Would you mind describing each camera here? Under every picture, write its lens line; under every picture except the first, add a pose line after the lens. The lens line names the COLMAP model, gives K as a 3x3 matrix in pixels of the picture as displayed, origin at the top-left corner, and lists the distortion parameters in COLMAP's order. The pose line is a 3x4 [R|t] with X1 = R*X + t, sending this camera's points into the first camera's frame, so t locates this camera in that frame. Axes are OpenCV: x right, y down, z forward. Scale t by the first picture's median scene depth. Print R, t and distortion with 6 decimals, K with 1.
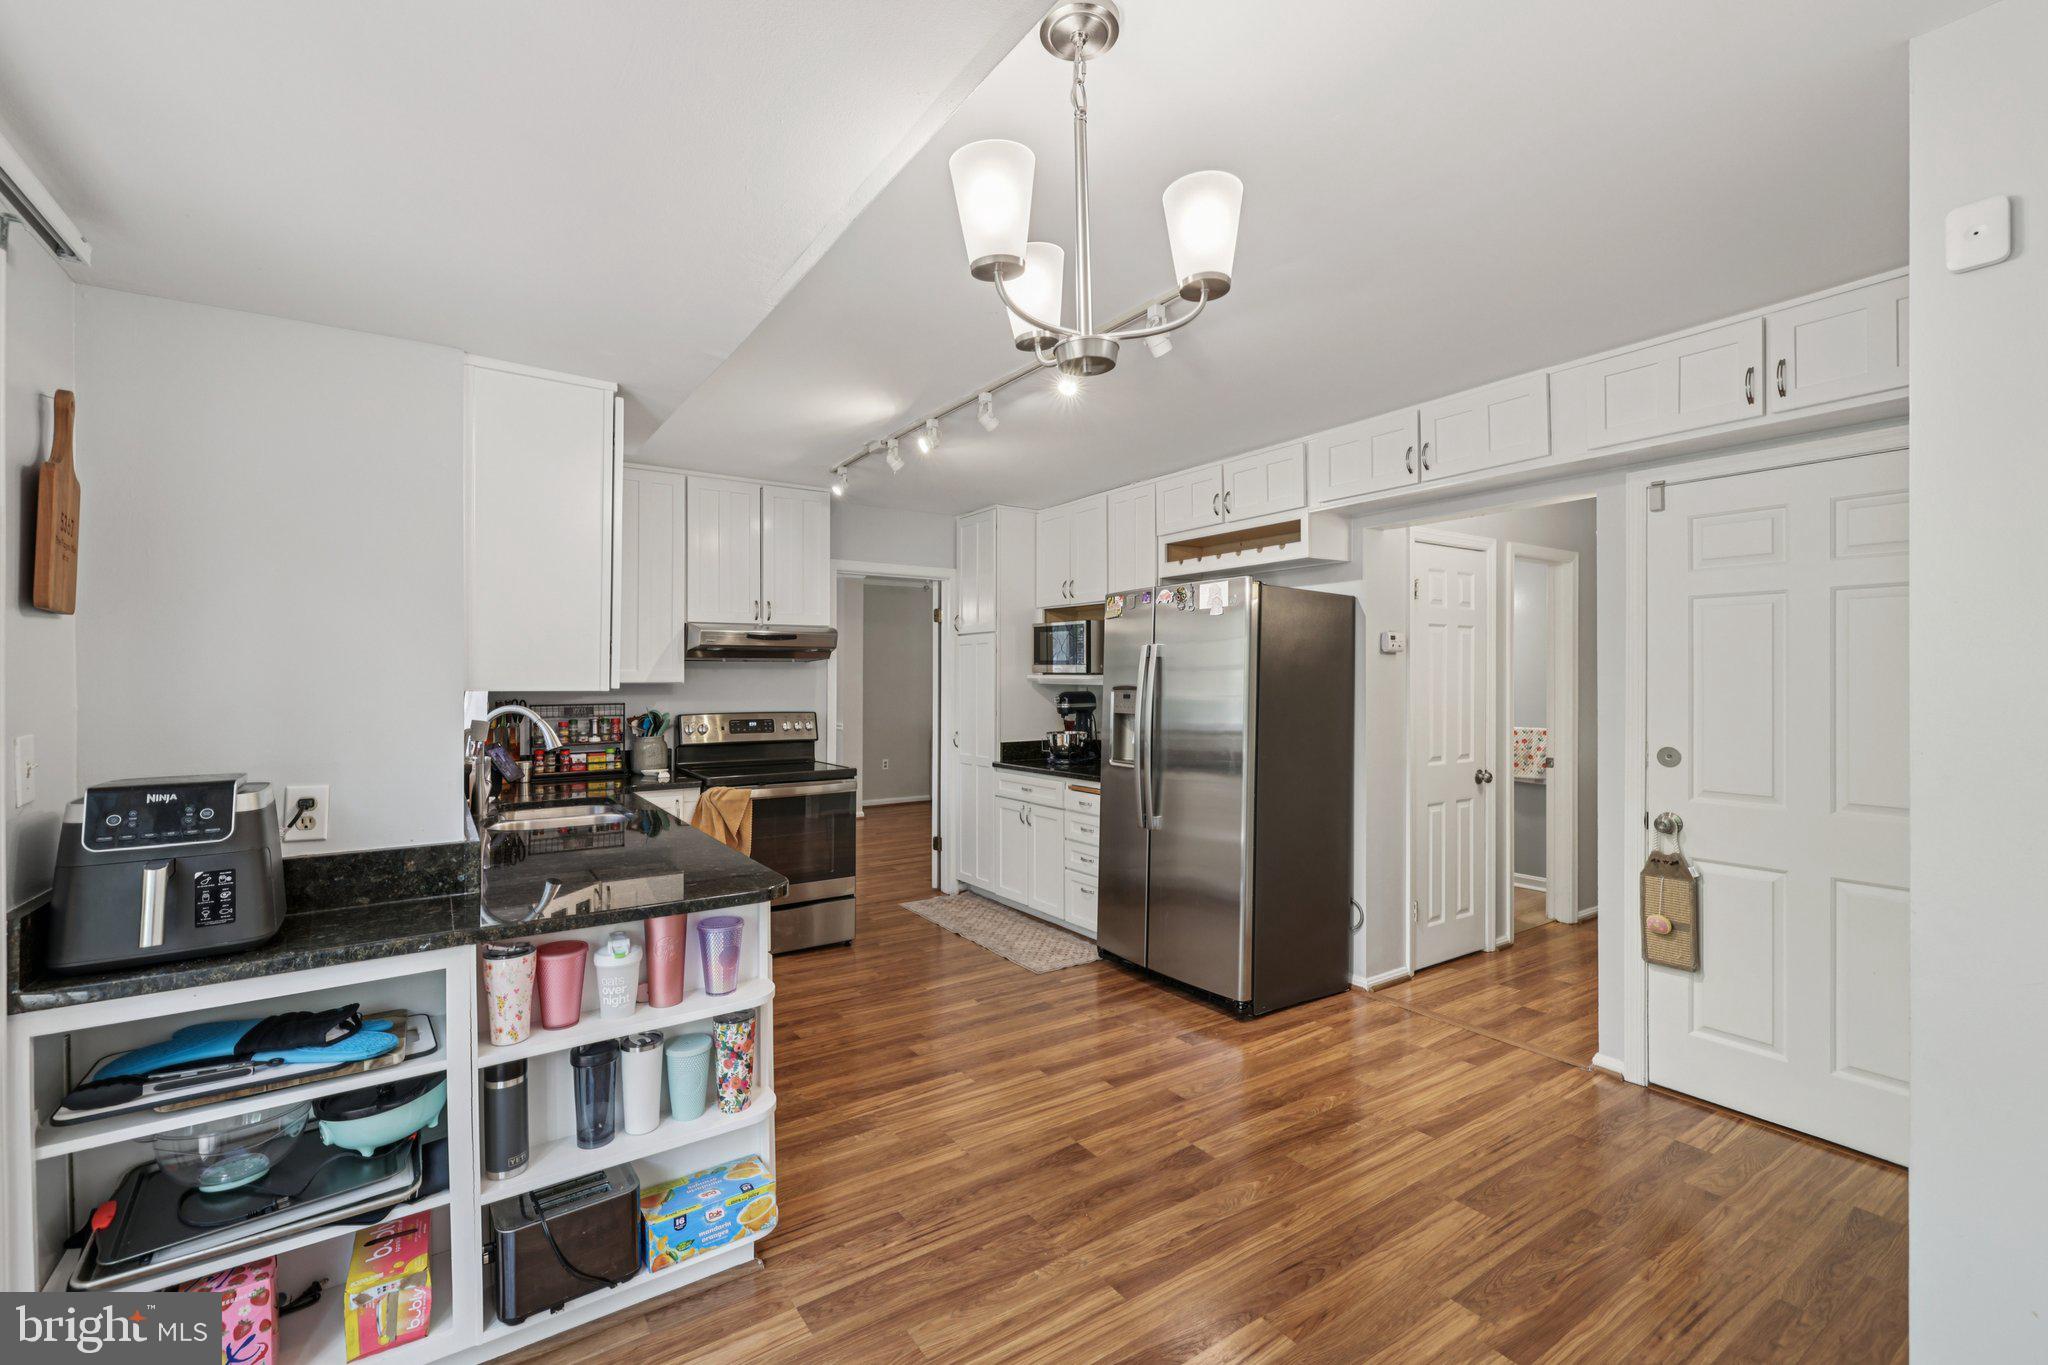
lens RADIAL K [[864.8, 0, 963.5], [0, 864.8, 687.9], [0, 0, 1]] dist [0.001876, 0.000647]
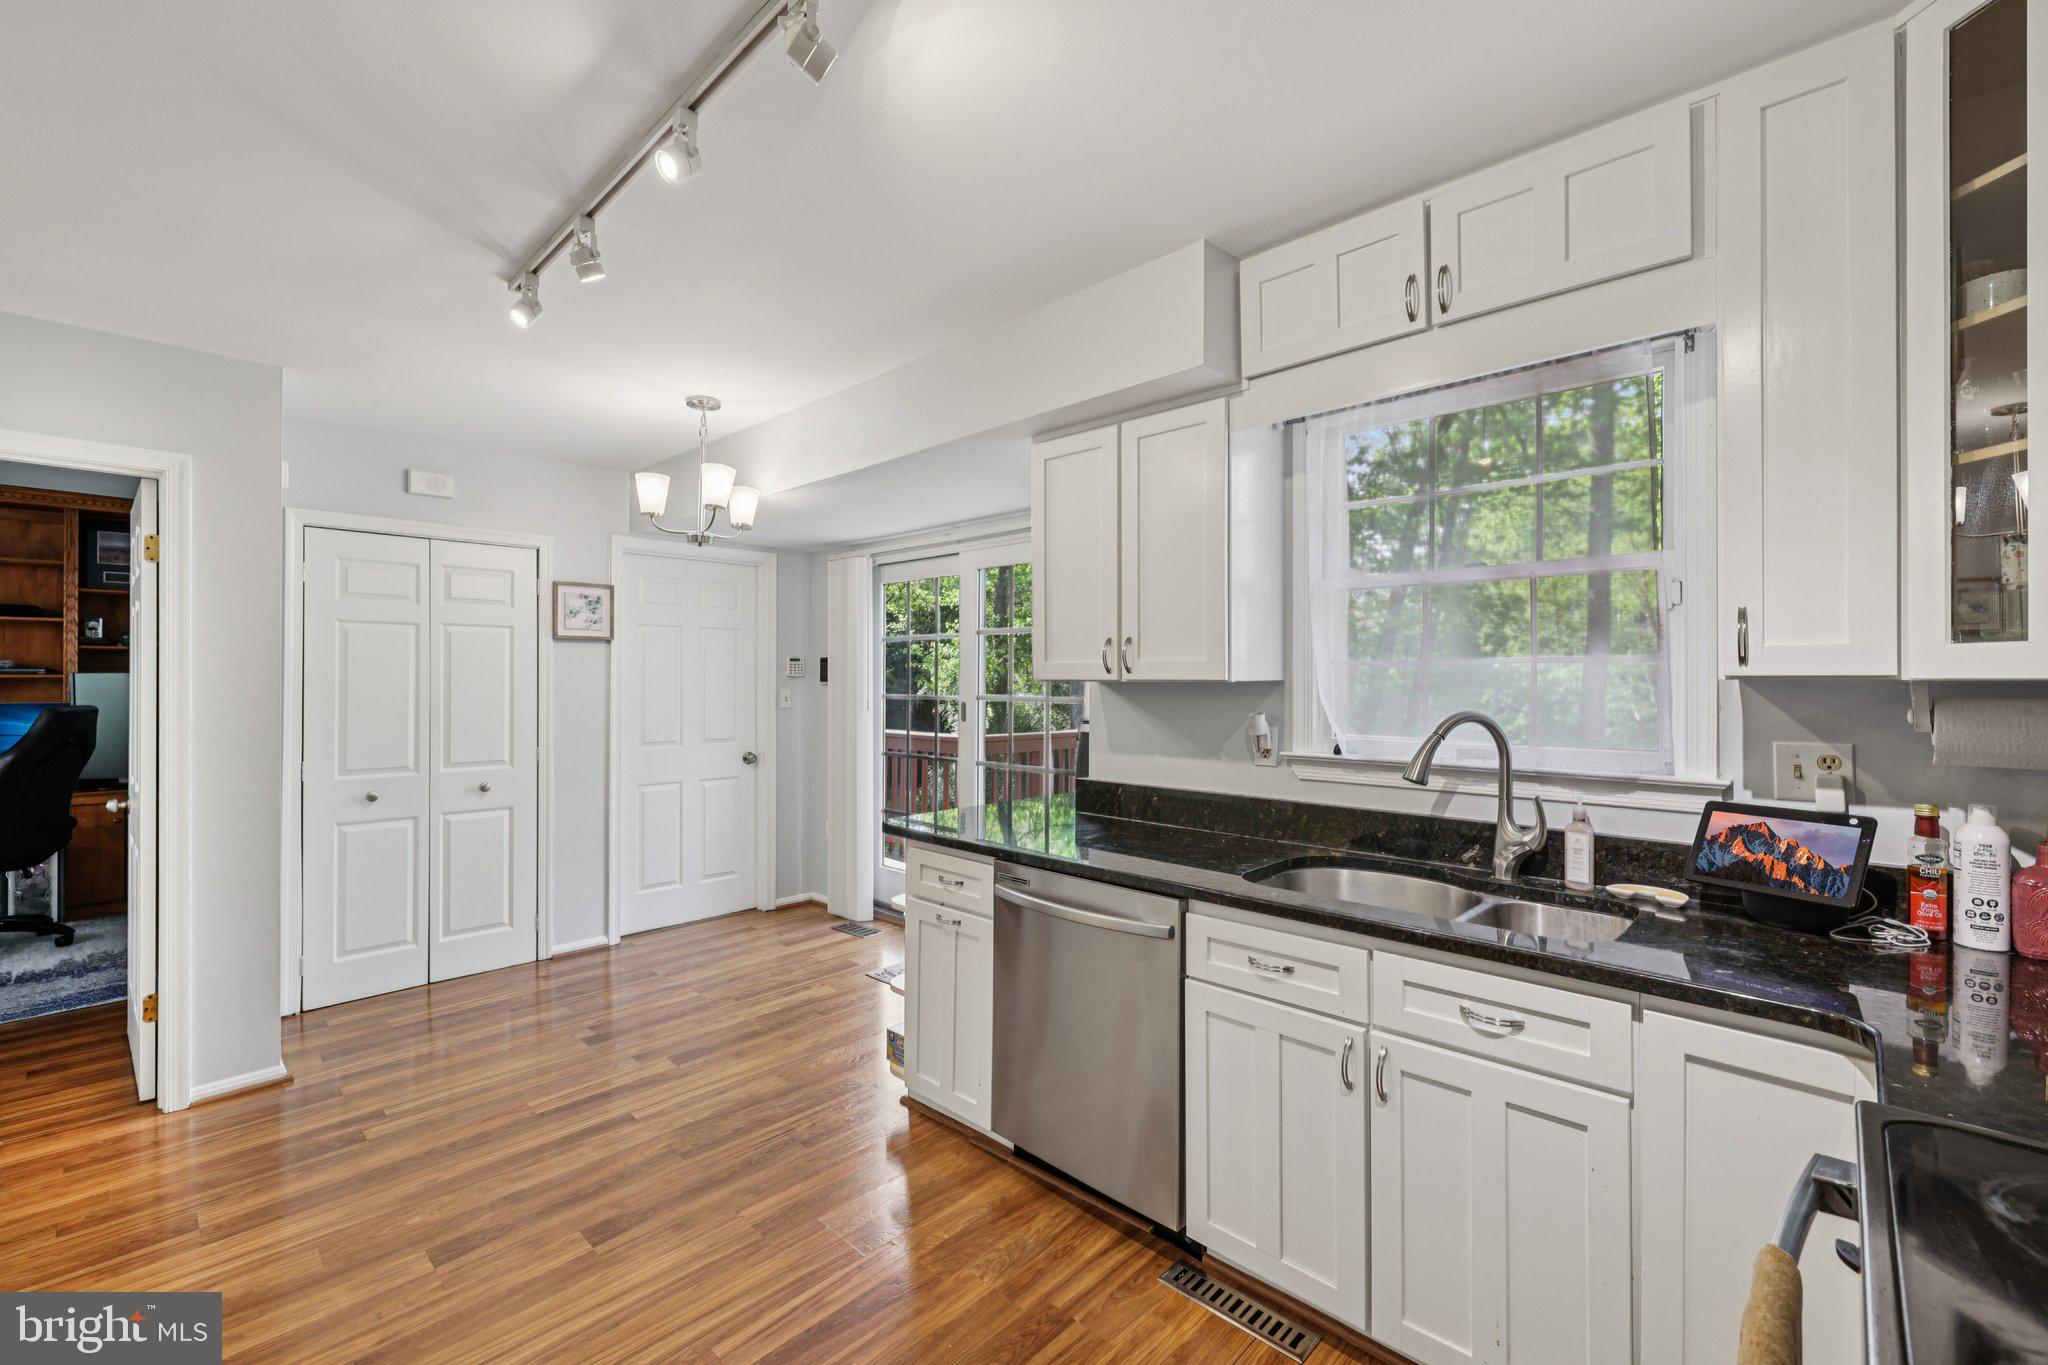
lens RADIAL K [[864.8, 0, 988.4], [0, 864.8, 677.6], [0, 0, 1]] dist [0.001876, 0.000647]
pose [[-0.971520, 0.004020, -0.236925, -0.024411], [0.001334, 0.999933, 0.011493, -0.009177], [0.236955, 0.010850, -0.971460, 1.257150]]
